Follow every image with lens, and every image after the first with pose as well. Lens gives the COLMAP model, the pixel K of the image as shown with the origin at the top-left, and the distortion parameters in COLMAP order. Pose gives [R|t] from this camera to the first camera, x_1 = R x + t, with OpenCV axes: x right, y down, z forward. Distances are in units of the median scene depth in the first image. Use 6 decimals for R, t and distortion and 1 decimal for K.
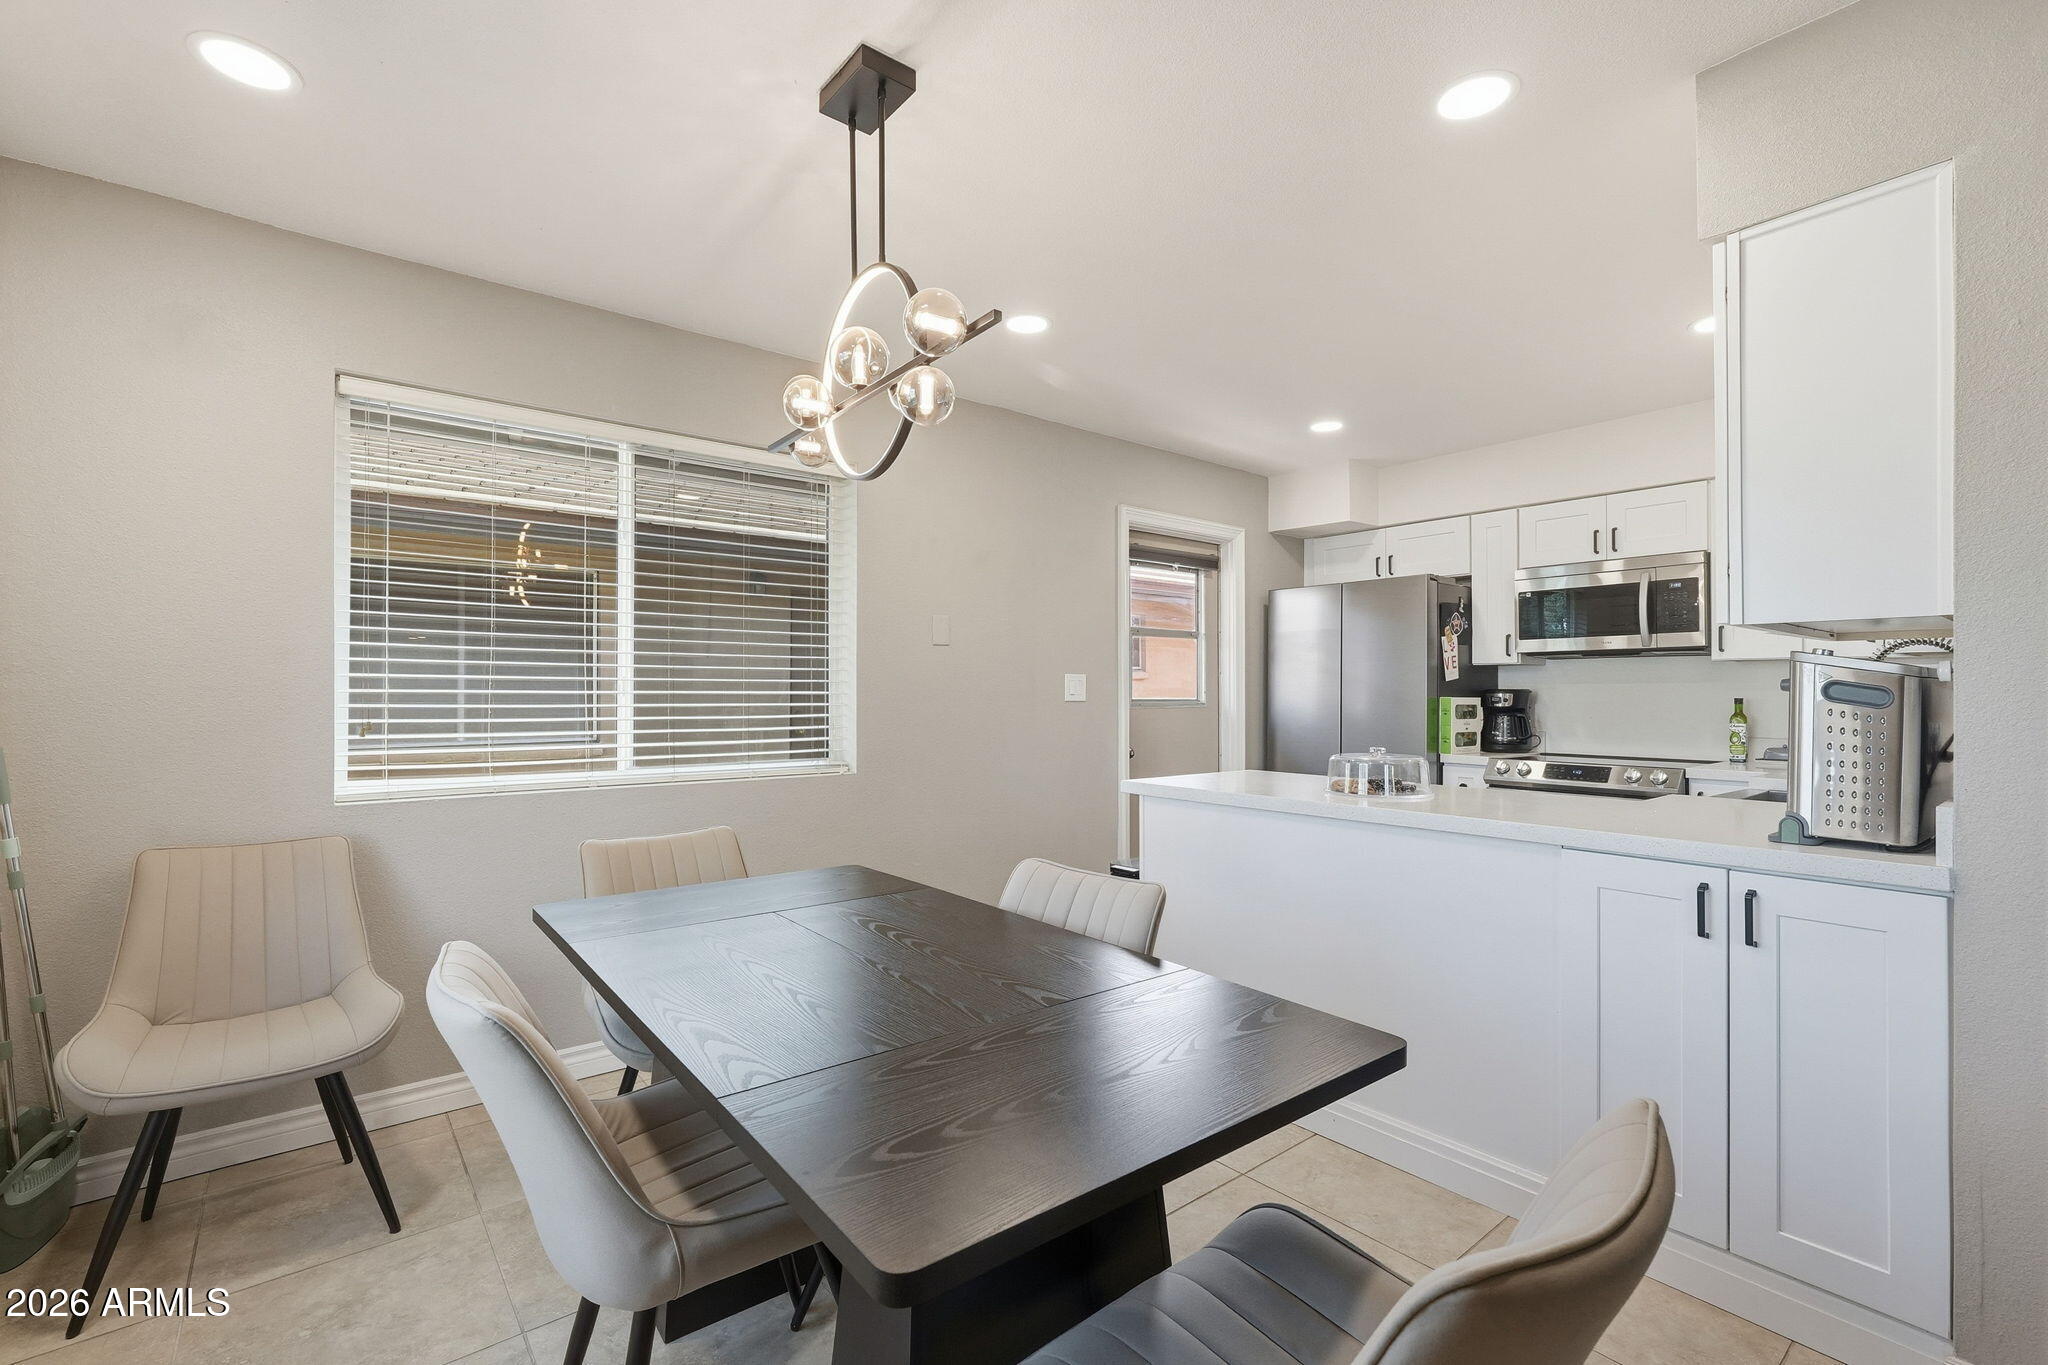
lens RADIAL K [[904.2, 0, 1025.6], [0, 904.2, 675.6], [0, 0, 1]] dist [-0.017529, 0.006783]
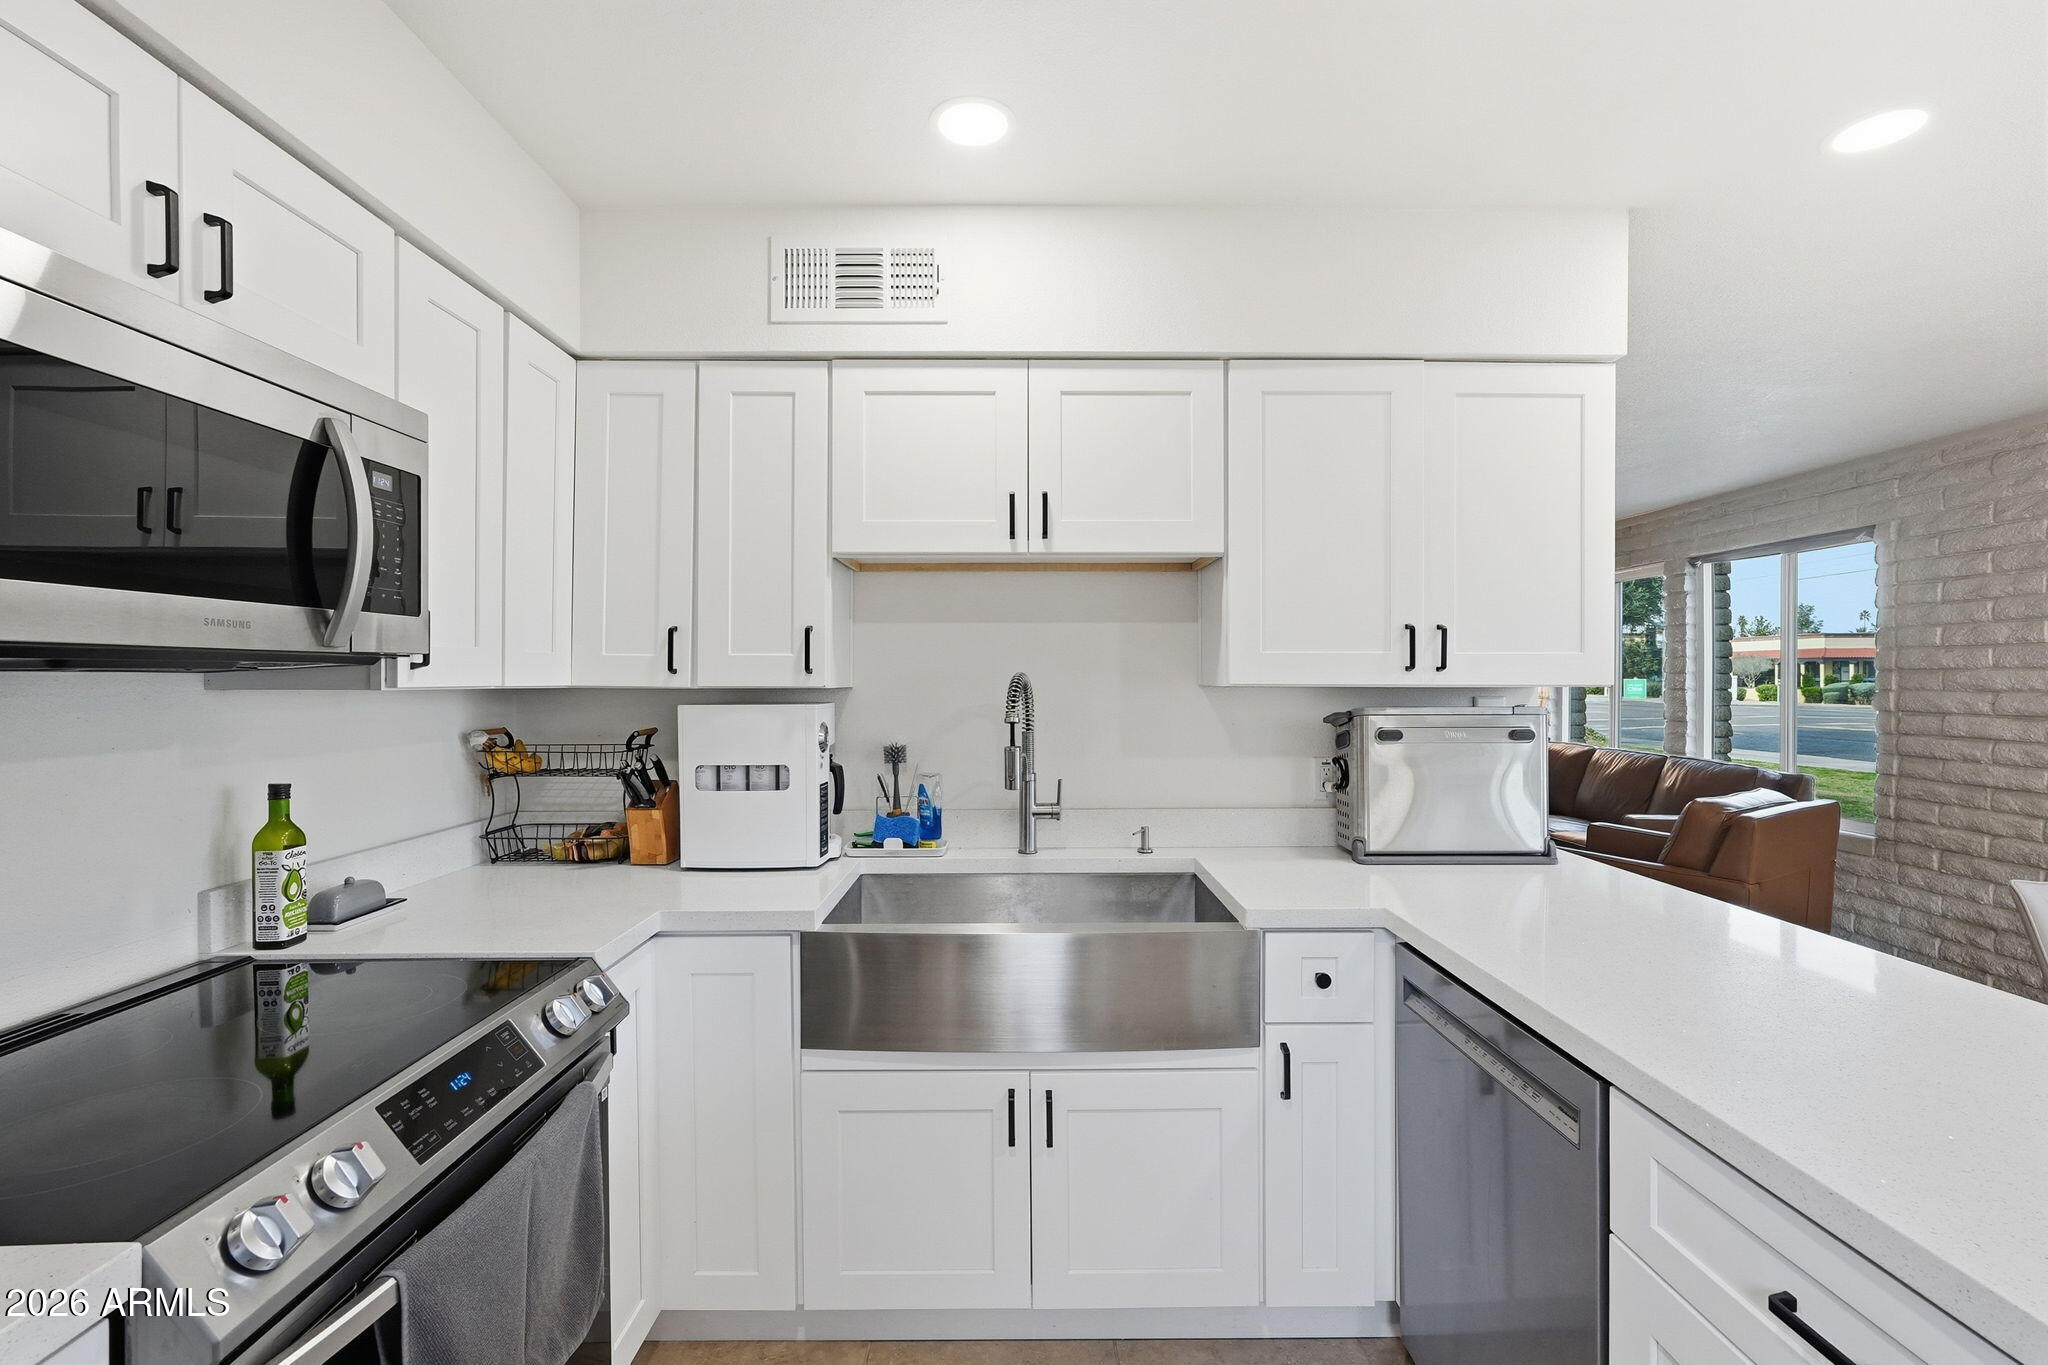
lens RADIAL K [[904.2, 0, 1017.5], [0, 904.2, 679.9], [0, 0, 1]] dist [-0.017529, 0.006783]
pose [[-0.777764, -0.002743, 0.628550, 0.259075], [-0.012852, 0.999851, -0.011539, -0.017479], [-0.628425, -0.017053, -0.777683, 0.965447]]
